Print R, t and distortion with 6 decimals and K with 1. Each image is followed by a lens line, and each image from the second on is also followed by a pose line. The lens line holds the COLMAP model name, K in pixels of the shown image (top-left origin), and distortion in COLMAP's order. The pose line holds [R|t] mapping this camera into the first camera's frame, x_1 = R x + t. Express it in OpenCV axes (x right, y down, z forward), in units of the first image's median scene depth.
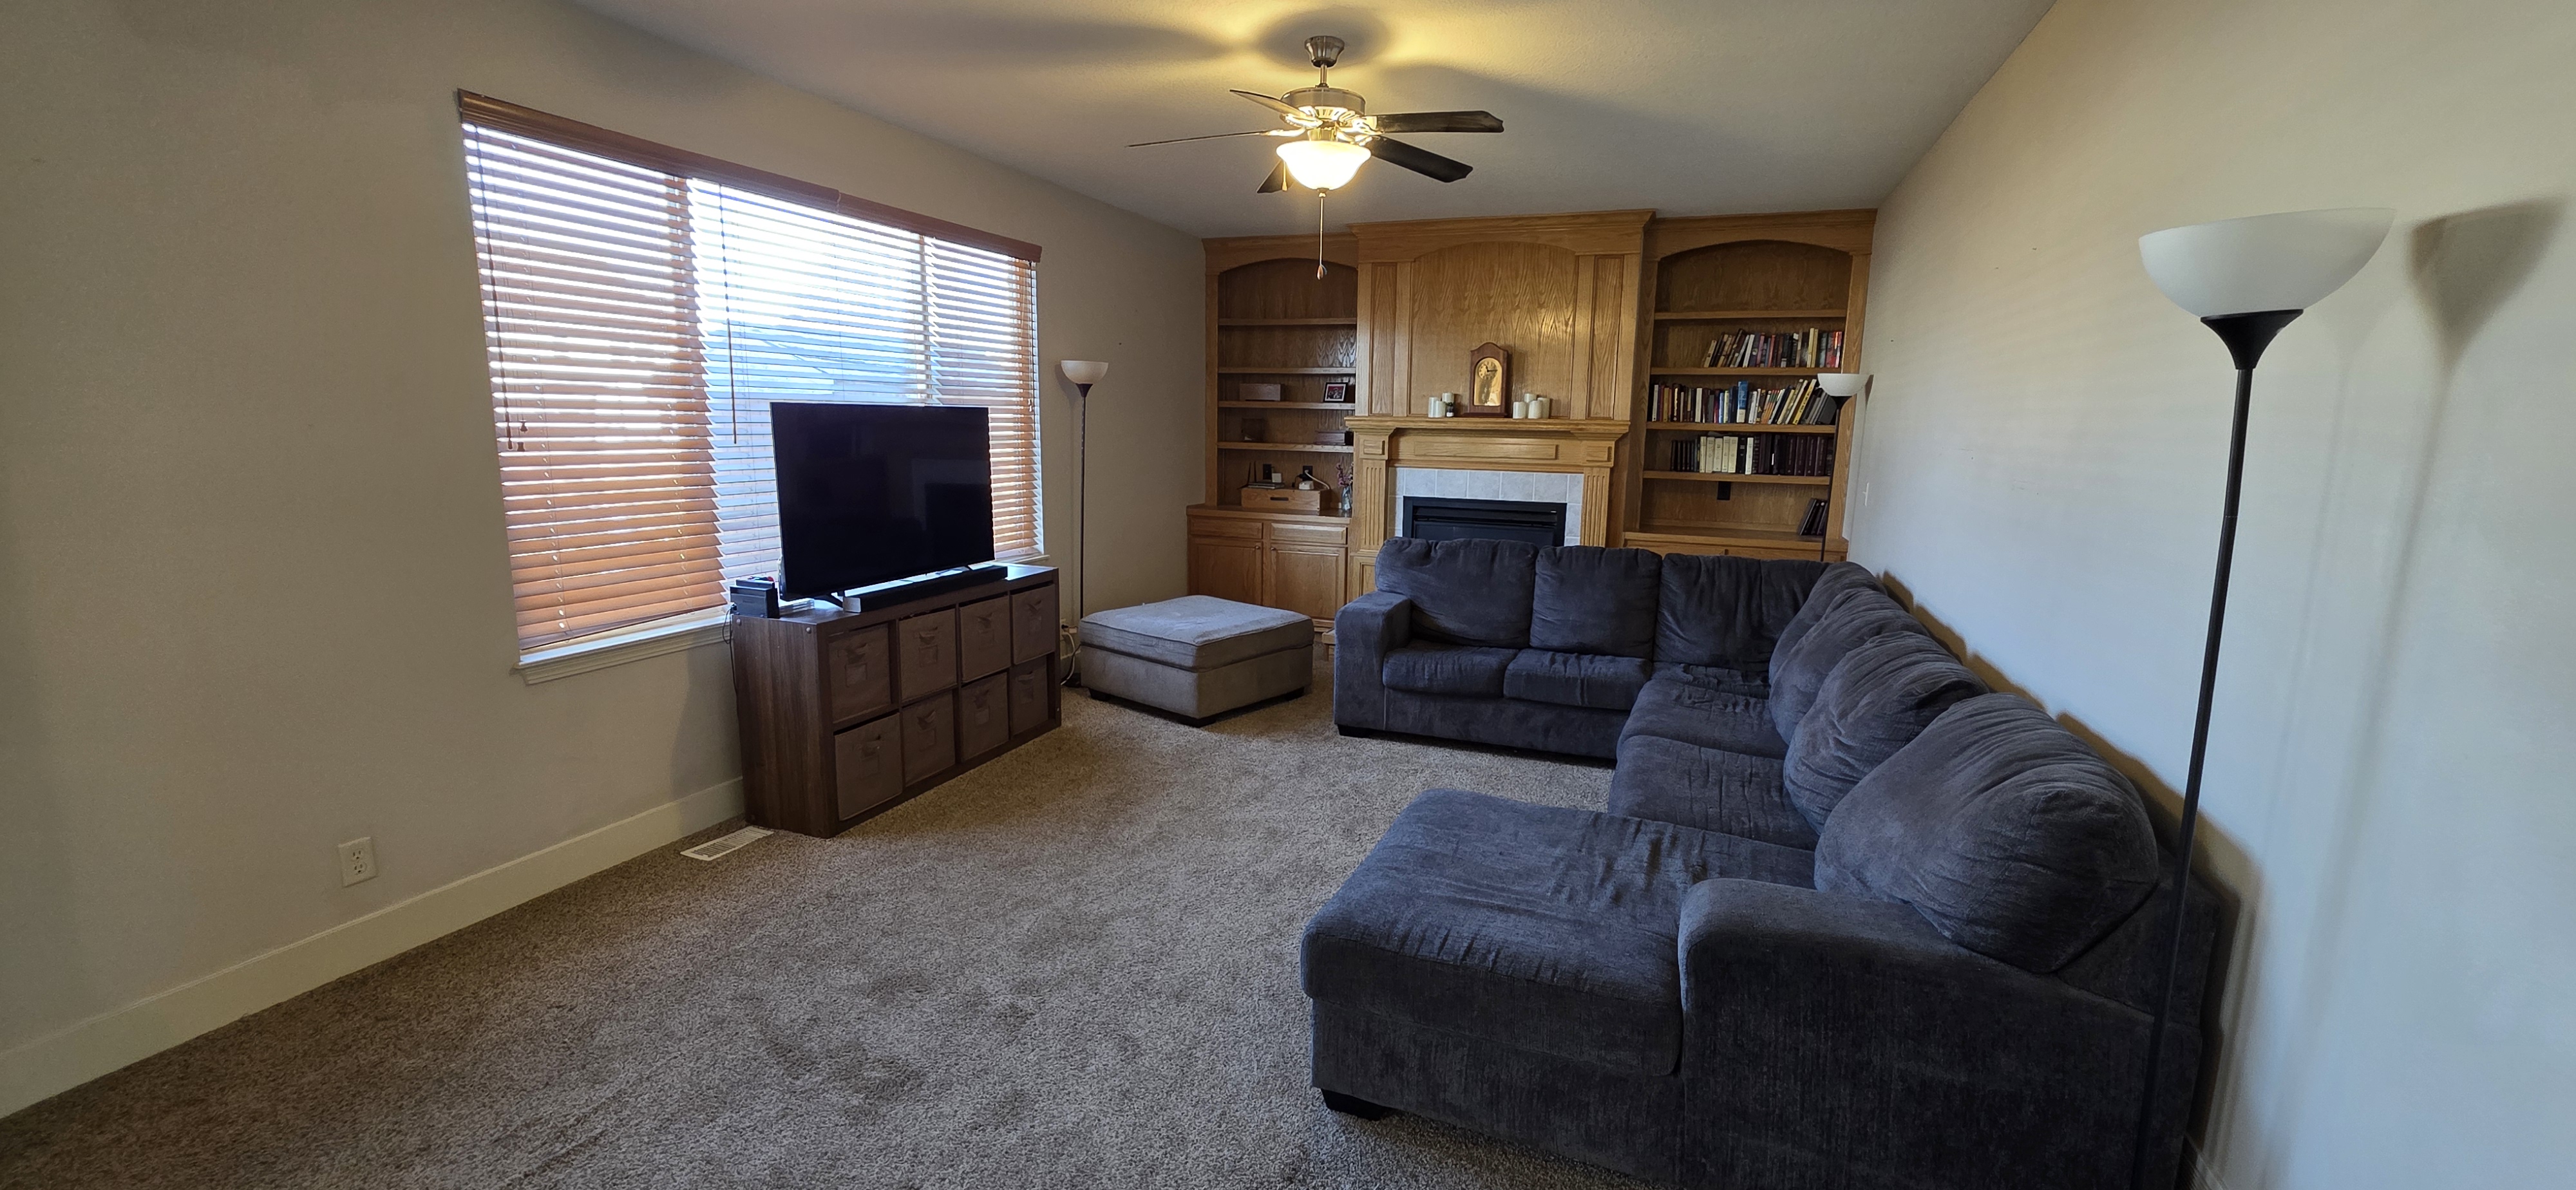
lens RADIAL K [[1029.1, 0, 1295.8], [0, 1029.1, 582.6], [0, 0, 1]] dist [0.014866, 0.000158]
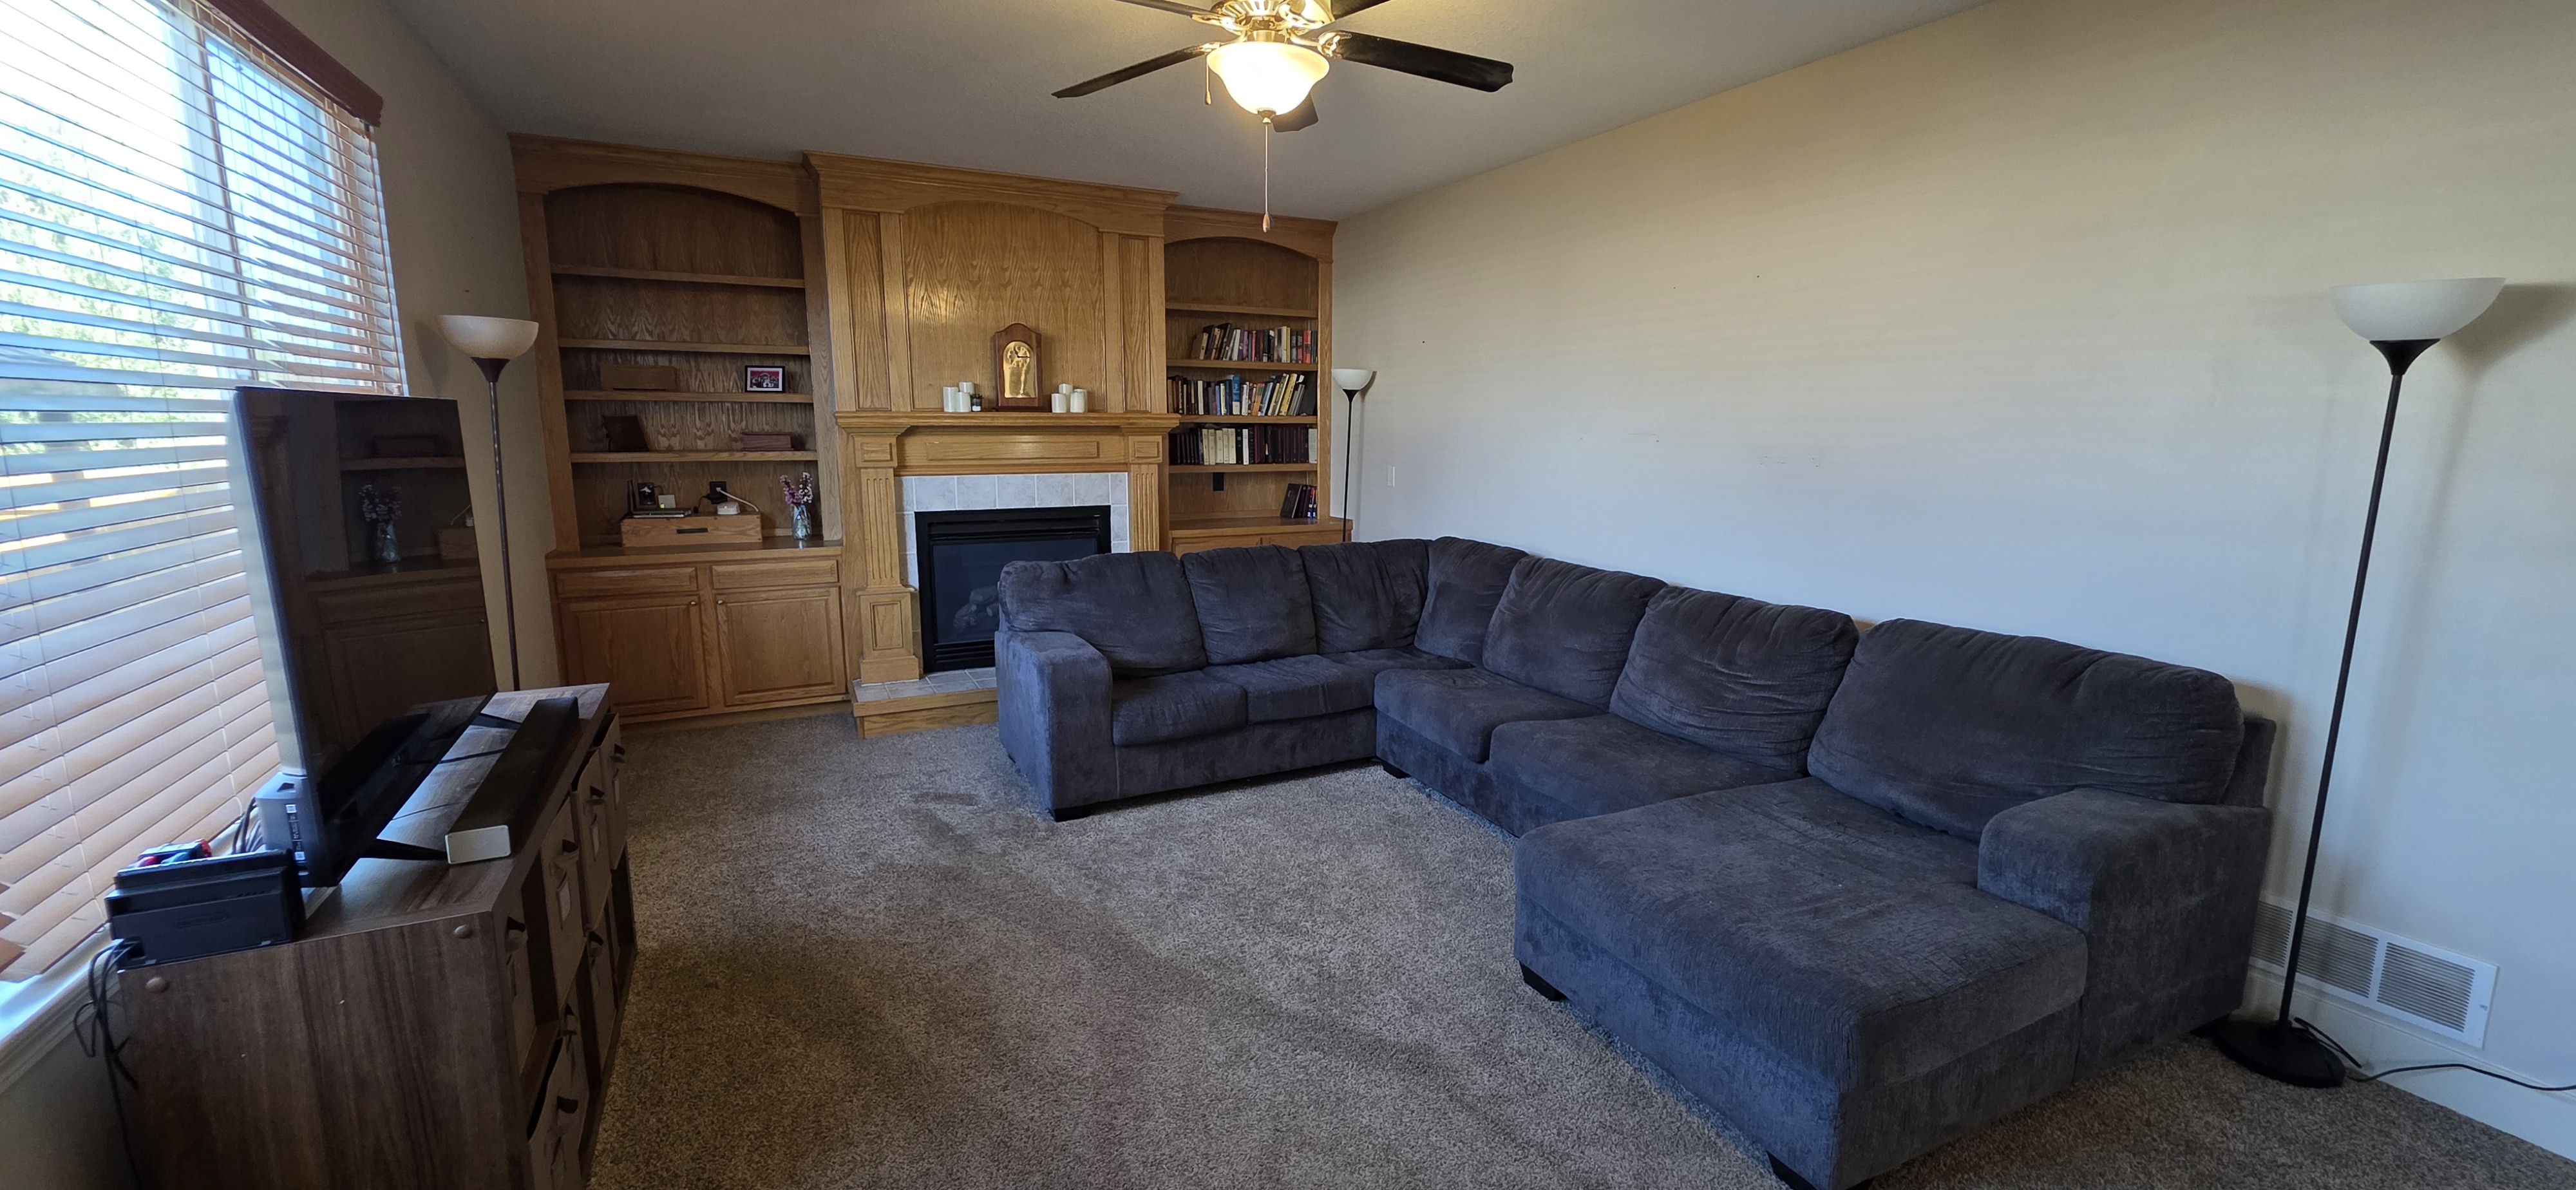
lens RADIAL K [[1032.1, 0, 1299.9], [0, 1032.1, 590.9], [0, 0, 1]] dist [-0.000504, 0.000855]
pose [[0.672357, -0.136278, 0.727574, -0.303272], [0.125472, 0.989665, 0.069420, -0.044910], [-0.729516, 0.044616, 0.682507, 0.260951]]
